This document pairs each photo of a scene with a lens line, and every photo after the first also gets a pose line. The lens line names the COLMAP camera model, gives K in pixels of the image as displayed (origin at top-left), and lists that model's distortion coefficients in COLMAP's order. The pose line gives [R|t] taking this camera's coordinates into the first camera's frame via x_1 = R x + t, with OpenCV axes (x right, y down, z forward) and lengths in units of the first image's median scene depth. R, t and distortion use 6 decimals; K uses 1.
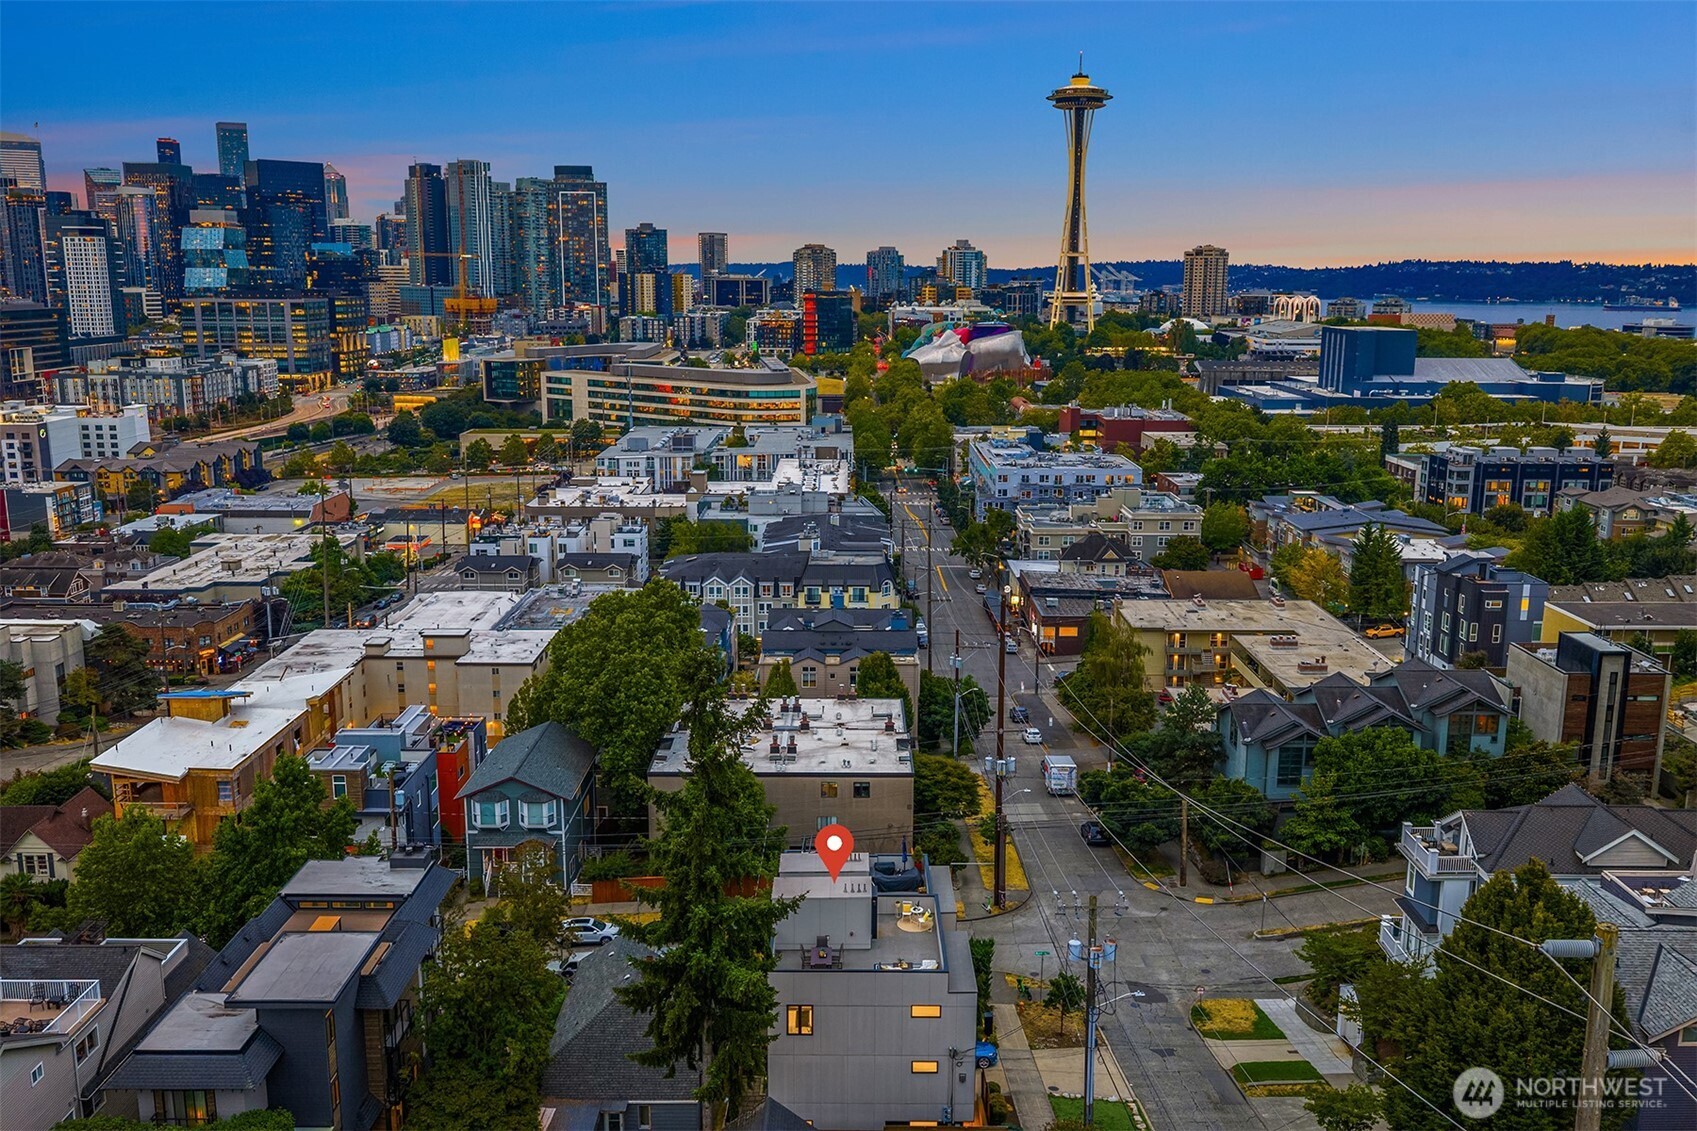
lens RADIAL K [[1397.7, 0, 852.6], [0, 1397.7, 565.9], [0, 0, 1]] dist [0.026708, -0.059391]
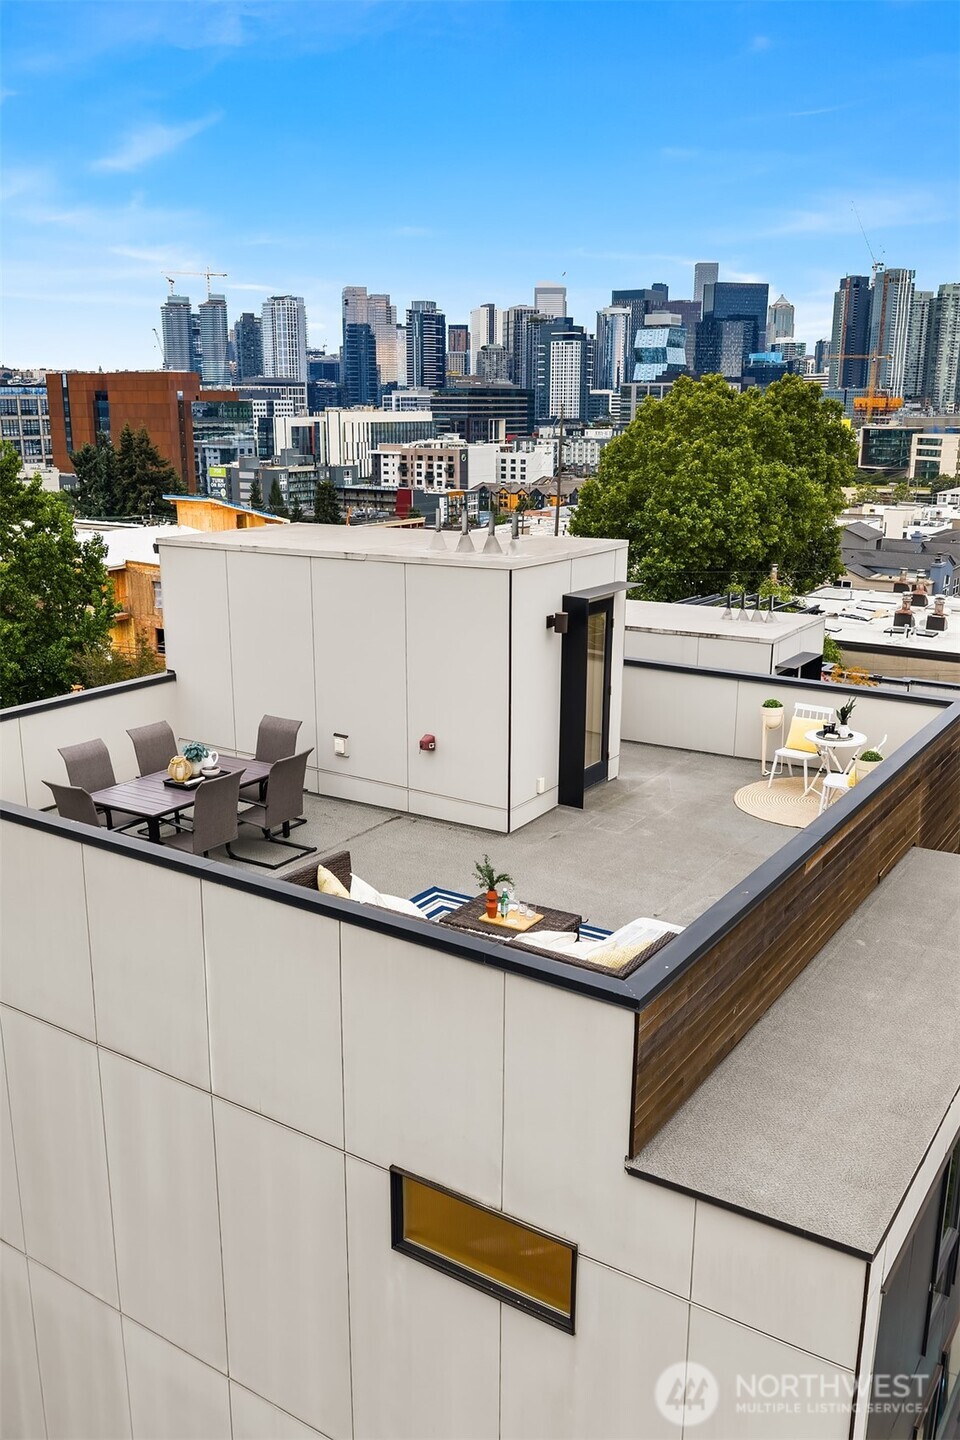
lens RADIAL K [[1193.6, 0, 482.7], [0, 1193.6, 730.5], [0, 0, 1]] dist [0.019589, -0.052598]
pose [[0.831798, 0.142754, -0.536407, 0.011186], [-0.111179, 0.989628, 0.090966, 0.026549], [0.543830, -0.016029, 0.839042, 0.092987]]
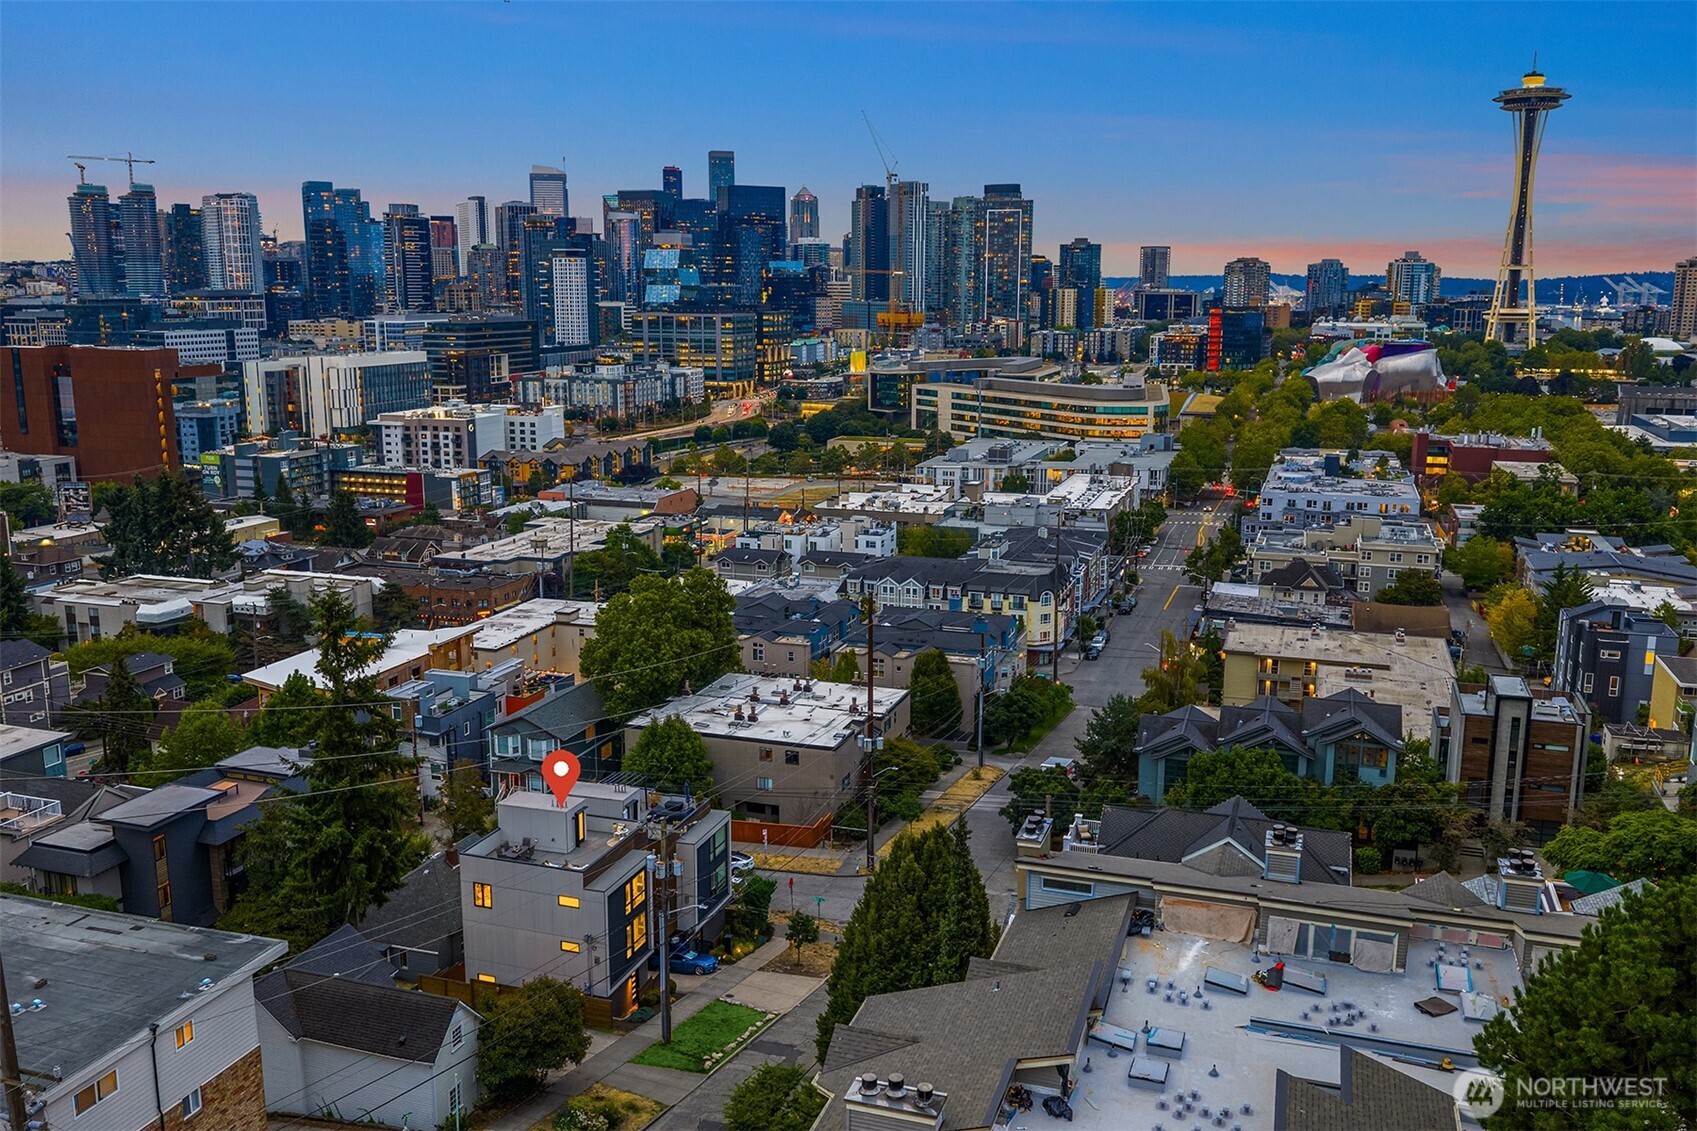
lens RADIAL K [[1397.7, 0, 852.6], [0, 1397.7, 565.9], [0, 0, 1]] dist [0.026708, -0.059391]
pose [[0.946640, 0.060947, -0.316478, 0.069695], [-0.063697, 0.997968, 0.001659, -0.000284], [0.315936, 0.018589, 0.948598, -0.012668]]
